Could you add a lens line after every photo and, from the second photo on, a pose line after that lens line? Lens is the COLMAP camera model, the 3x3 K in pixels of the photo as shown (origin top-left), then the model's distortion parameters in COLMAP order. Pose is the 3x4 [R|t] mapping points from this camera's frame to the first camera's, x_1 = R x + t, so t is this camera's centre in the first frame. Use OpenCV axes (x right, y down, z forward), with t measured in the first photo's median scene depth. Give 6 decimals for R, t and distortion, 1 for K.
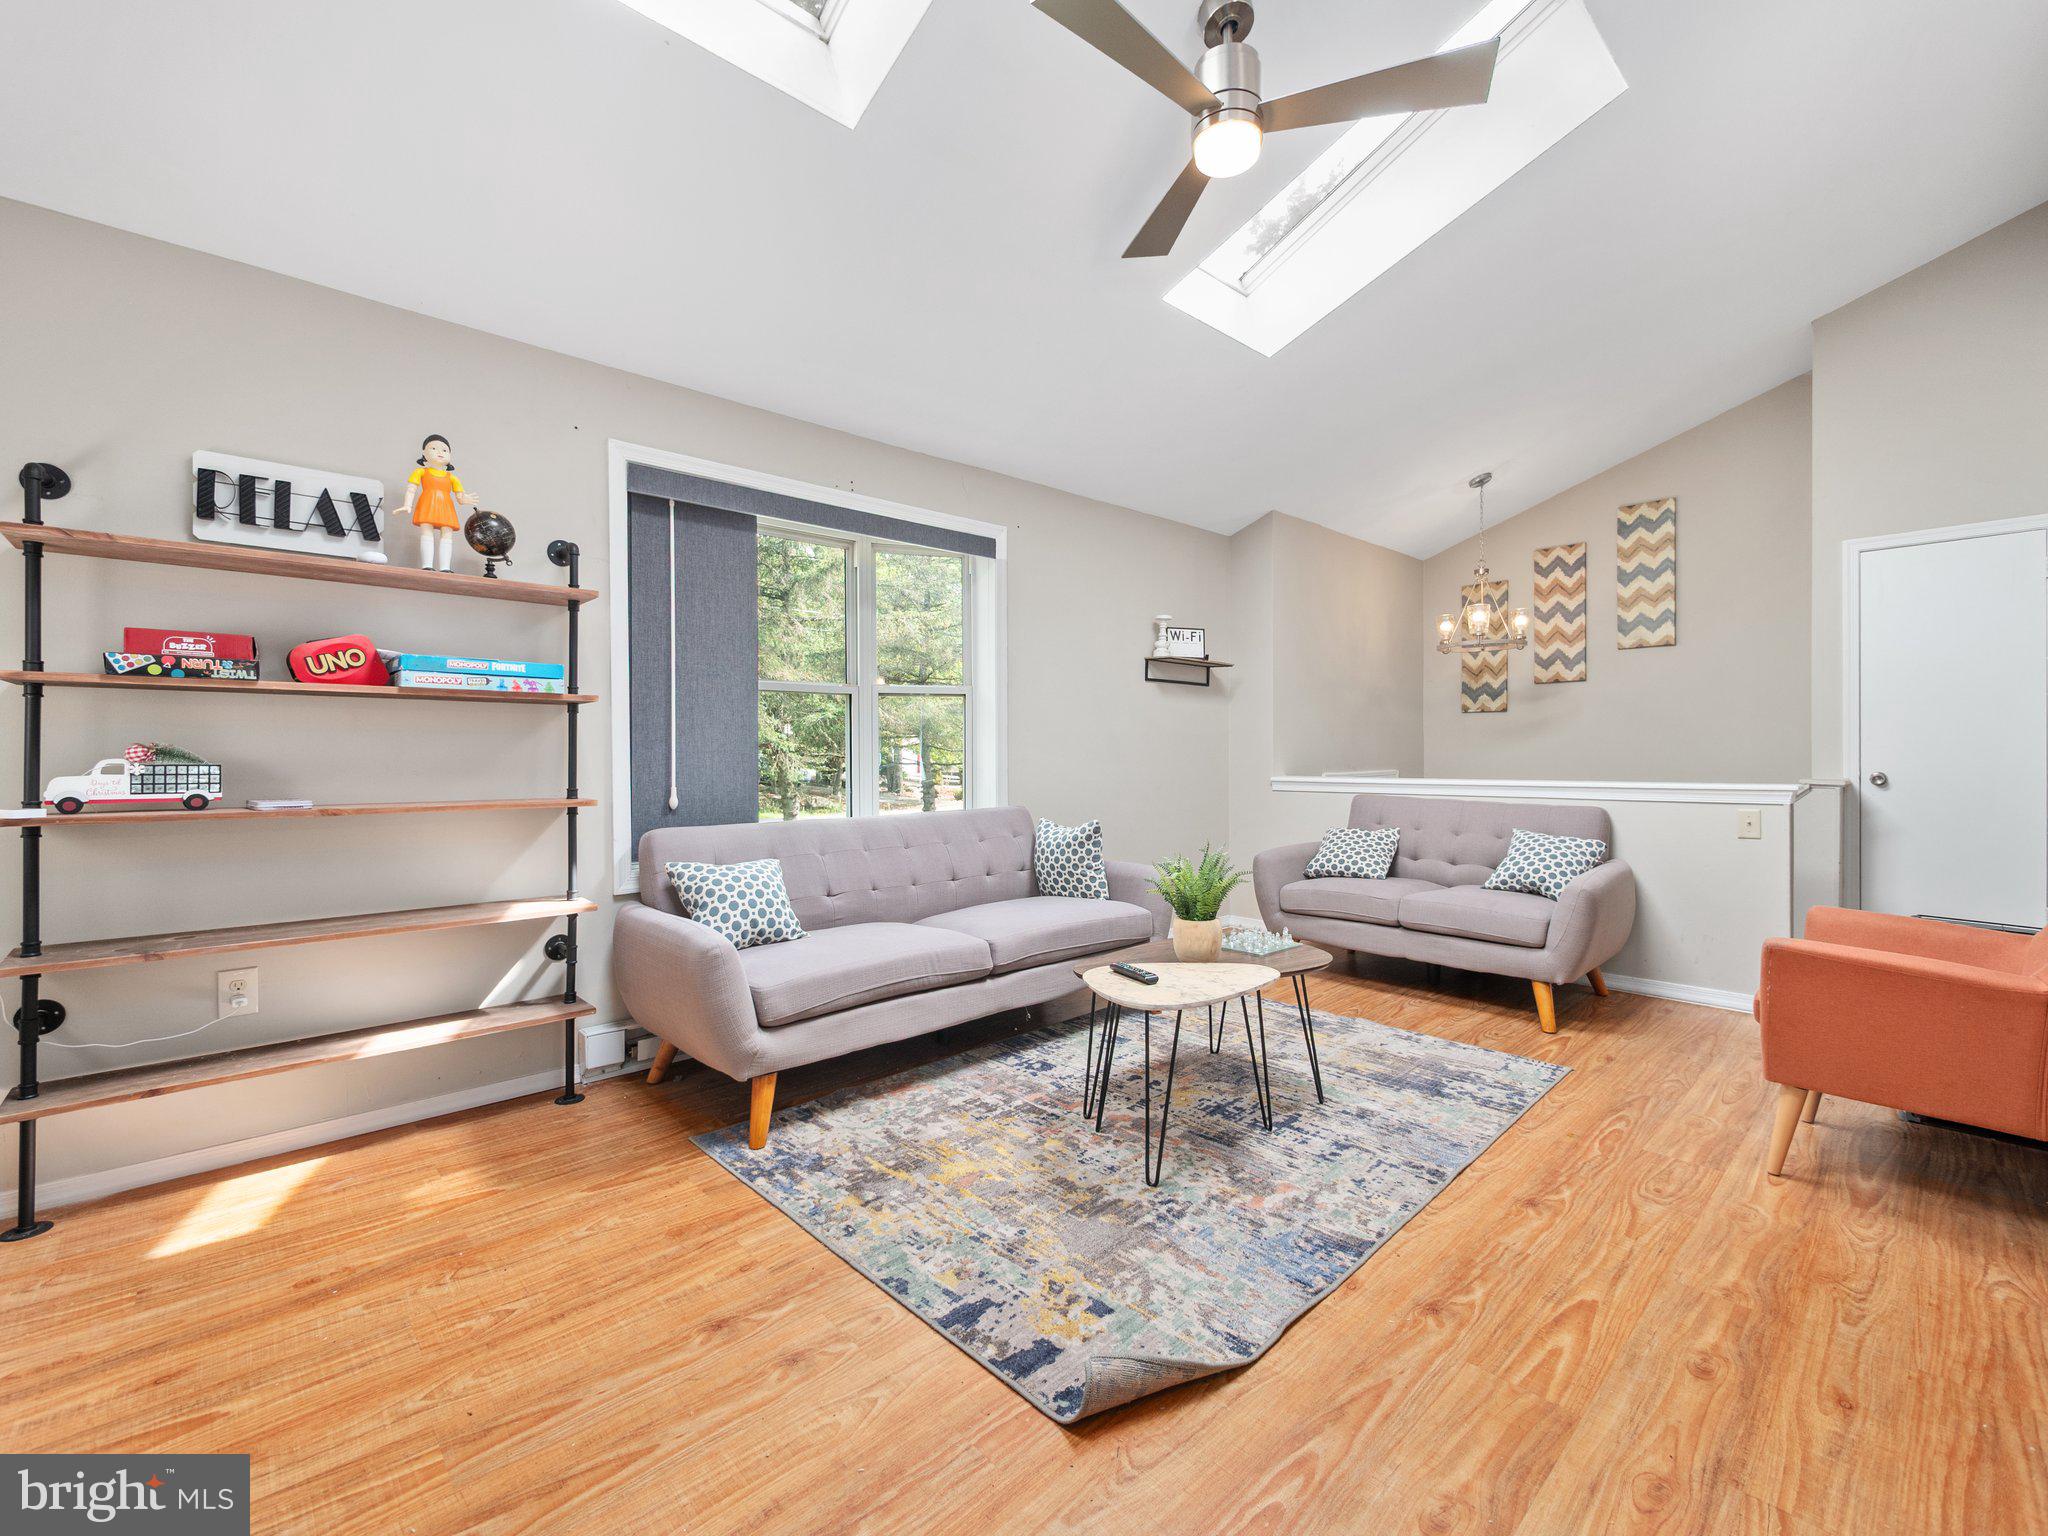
lens RADIAL K [[878.2, 0, 1024.7], [0, 878.2, 749.2], [0, 0, 1]] dist [-0.002438, -0.000052]
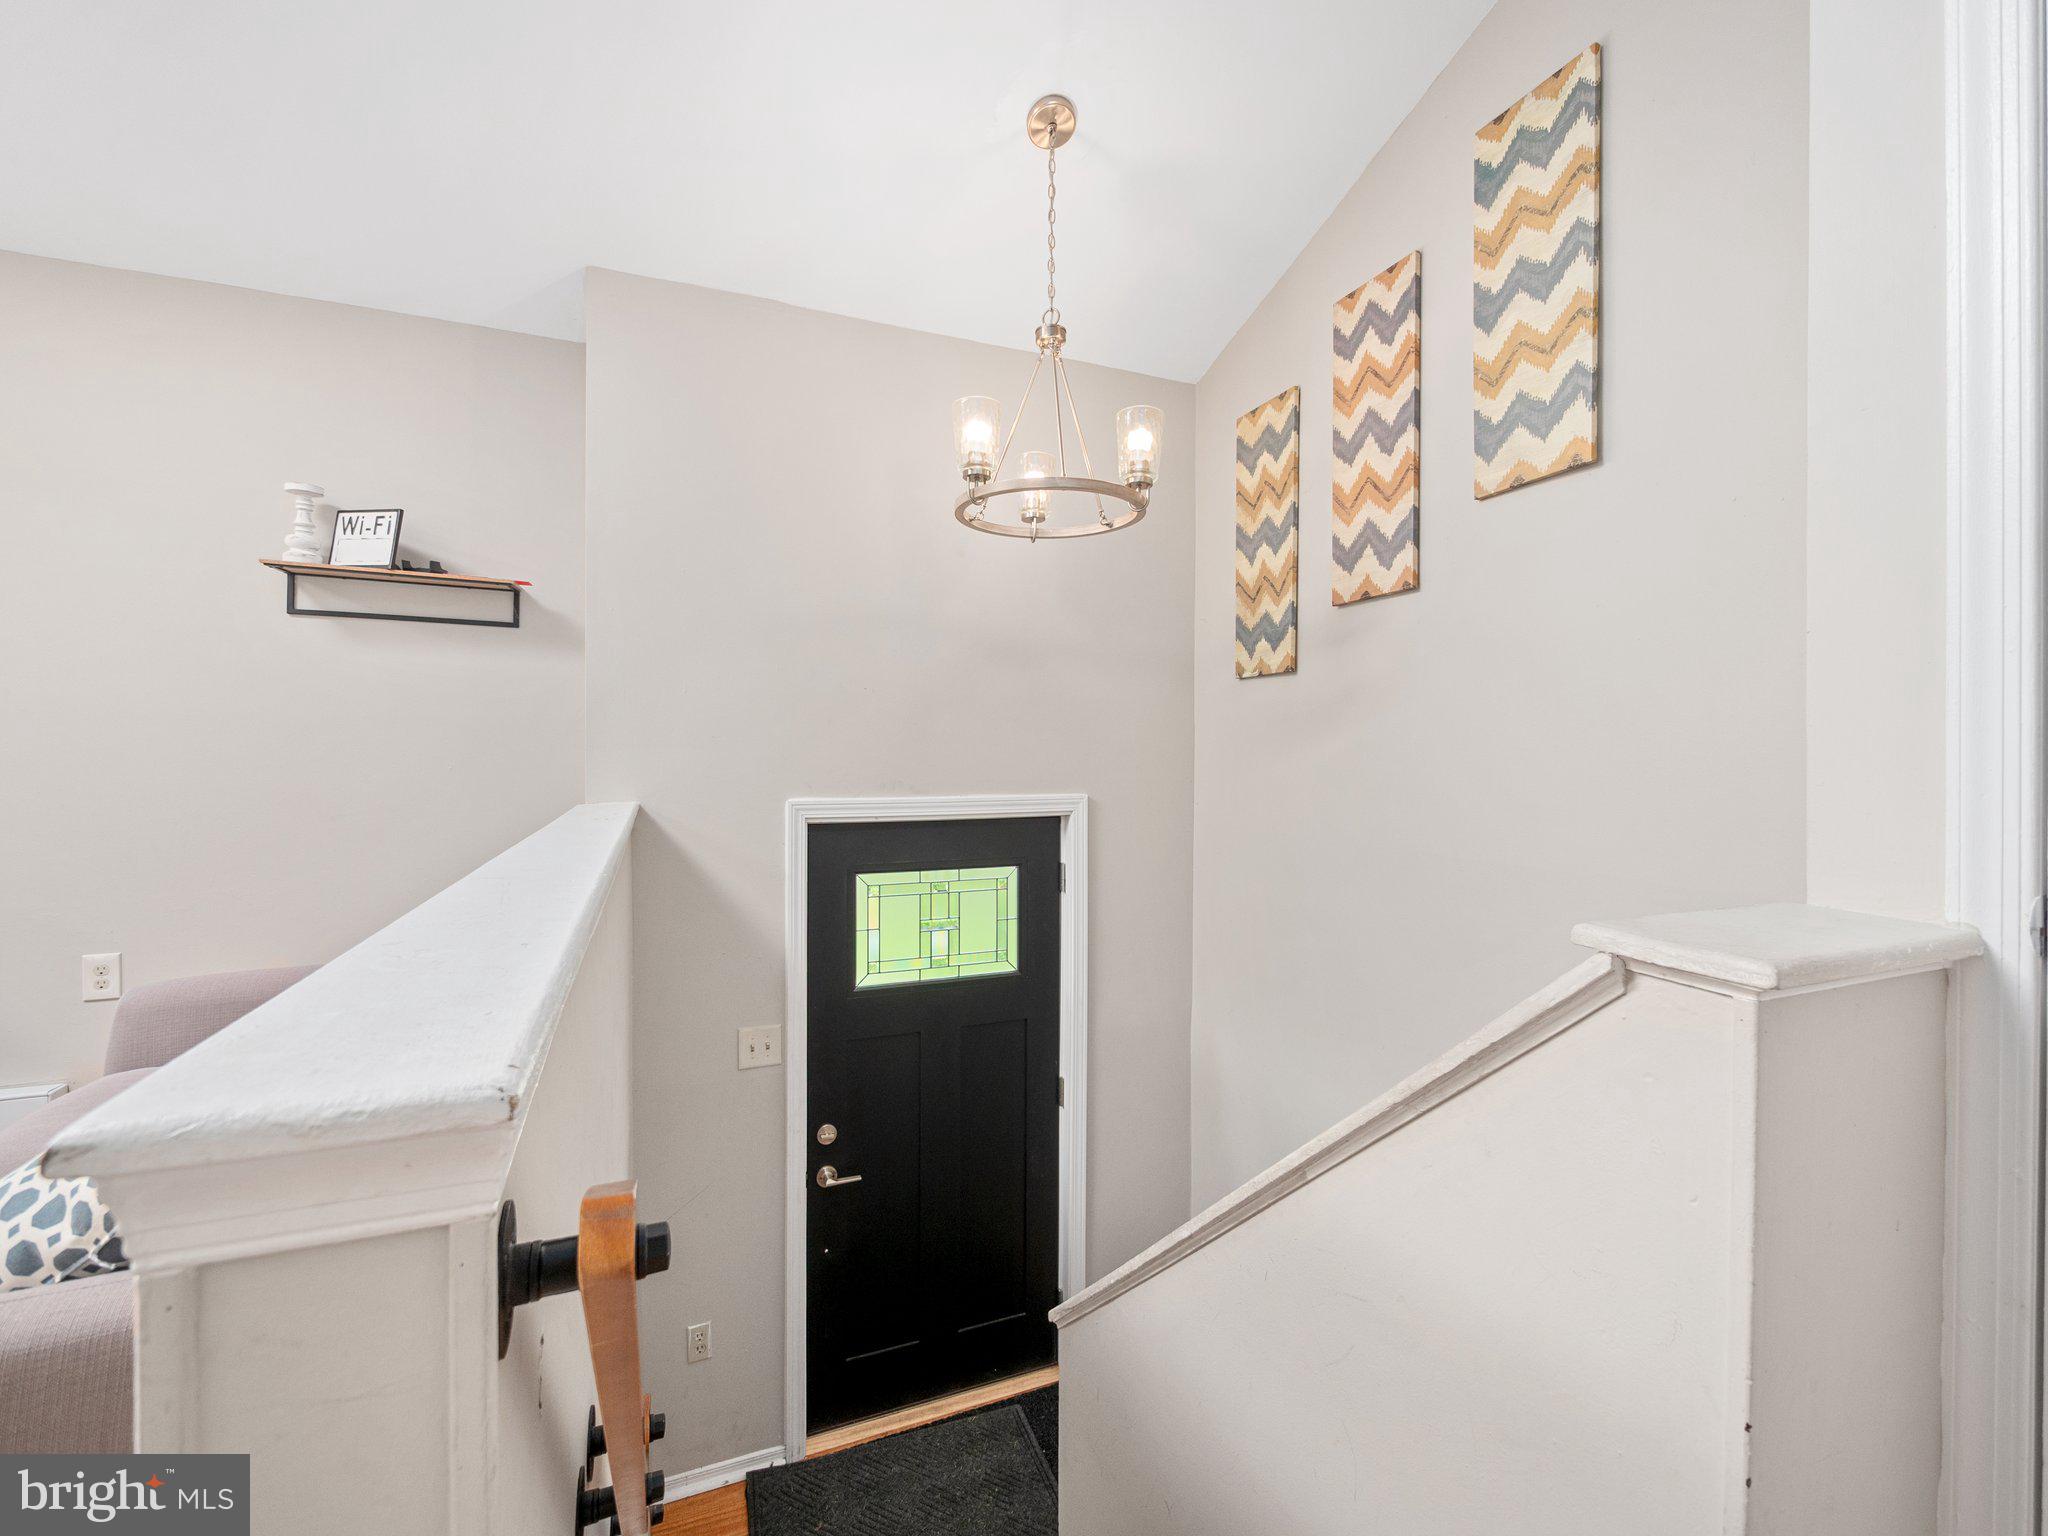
lens RADIAL K [[867.2, 0, 1018.9], [0, 867.2, 740.2], [0, 0, 1]] dist [-0.003289, -0.000574]
pose [[0.935575, 0.008146, -0.353033, 1.101055], [-0.012718, 0.999863, -0.010632, -0.003606], [0.352898, 0.014437, 0.935550, 1.016410]]
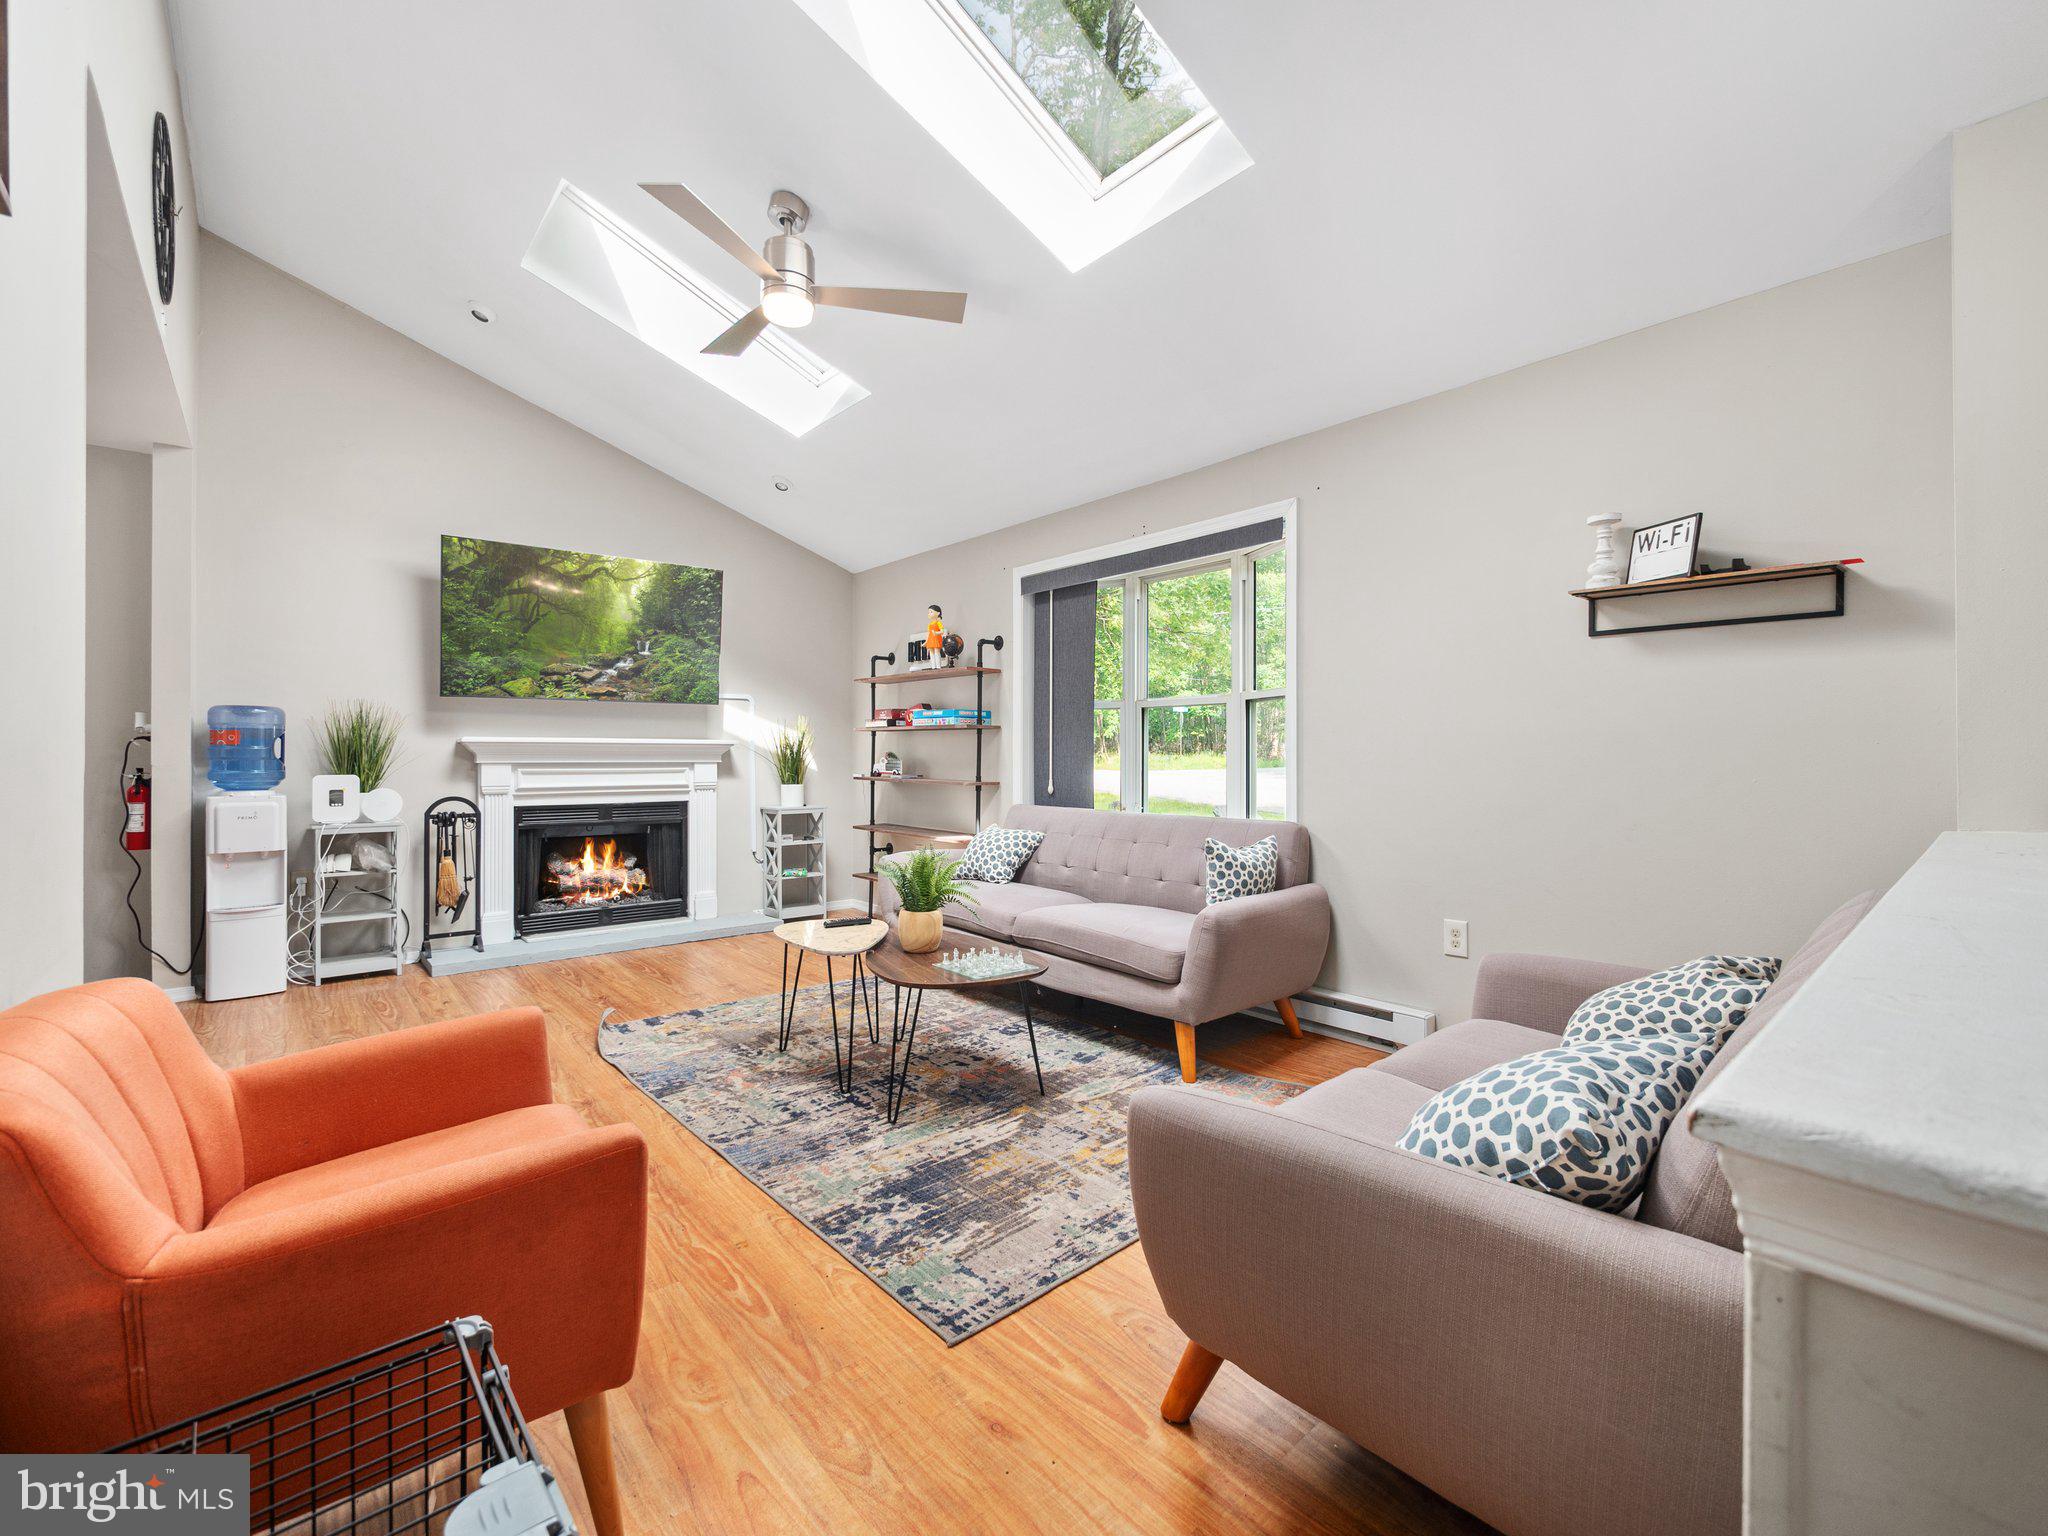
lens RADIAL K [[867.2, 0, 1018.9], [0, 867.2, 740.2], [0, 0, 1]] dist [-0.003289, -0.000574]
pose [[-0.037393, -0.013908, -0.999204, 1.078504], [-0.000534, 0.999903, -0.013898, -0.003453], [0.999301, 0.000014, -0.037396, 0.982609]]
